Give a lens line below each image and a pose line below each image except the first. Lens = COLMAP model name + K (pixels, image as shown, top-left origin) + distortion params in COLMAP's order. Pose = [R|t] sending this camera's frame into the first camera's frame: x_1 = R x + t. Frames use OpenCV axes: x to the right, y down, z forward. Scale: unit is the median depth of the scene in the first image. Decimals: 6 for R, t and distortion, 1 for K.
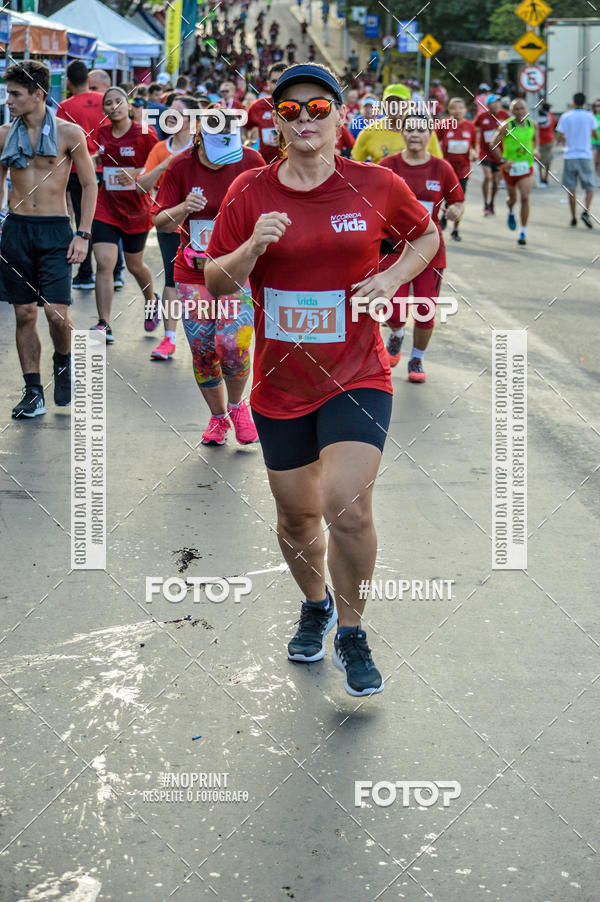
lens RADIAL K [[2517.6, 0, 300.0], [0, 2517.6, 451.0], [0, 0, 1]] dist [-0.241510, 0.844400]
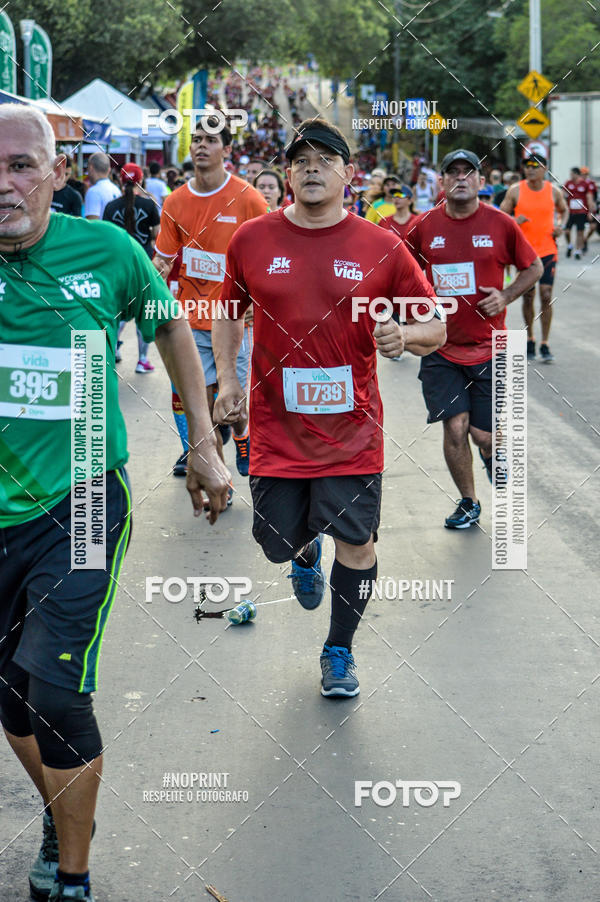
lens RADIAL K [[2573.1, 0, 300.0], [0, 2573.1, 451.0], [0, 0, 1]] dist [-0.168788, -0.156659]
pose [[0.999757, -0.020545, -0.008027, 0.002321], [0.020268, 0.999242, -0.033233, 0.005765], [0.008703, 0.033062, 0.999415, -0.045128]]
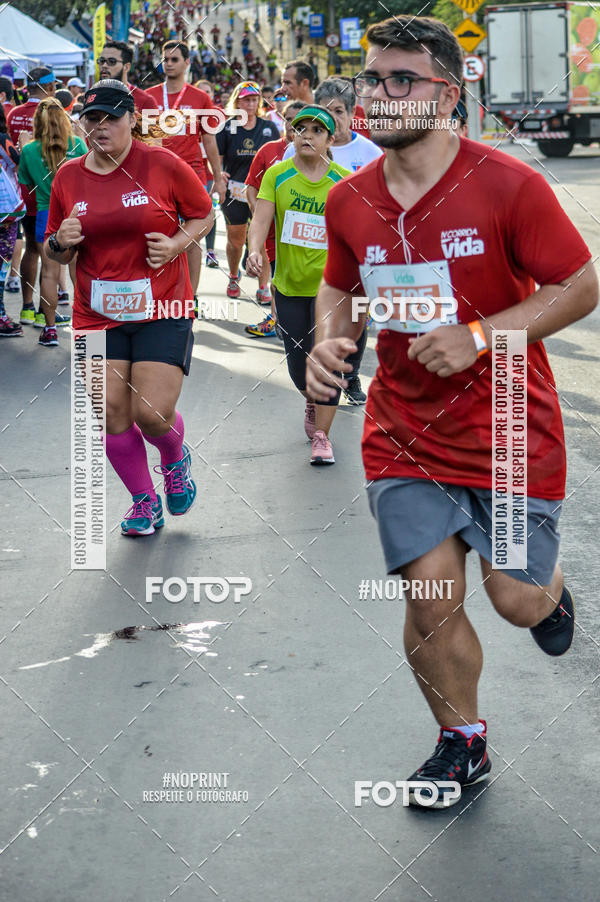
lens RADIAL K [[2468.0, 0, 300.0], [0, 2468.0, 451.0], [0, 0, 1]] dist [-0.144082, -0.924182]
pose [[0.998899, -0.046913, -0.000397, 0.021034], [0.046913, 0.998897, -0.001875, -0.004354], [0.000485, 0.001854, 0.999998, 0.063775]]
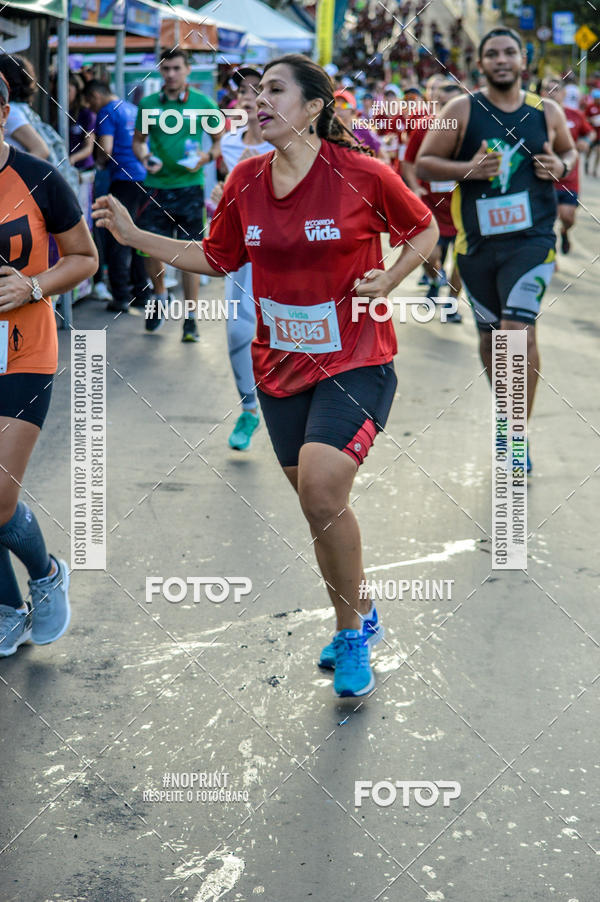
lens RADIAL K [[2555.9, 0, 300.0], [0, 2555.9, 451.0], [0, 0, 1]] dist [-0.116832, -1.069365]
pose [[0.998102, -0.001504, -0.061565, 0.001248], [0.001498, 0.999999, -0.000143, 0.001084], [0.061566, 0.000051, 0.998103, -0.006548]]
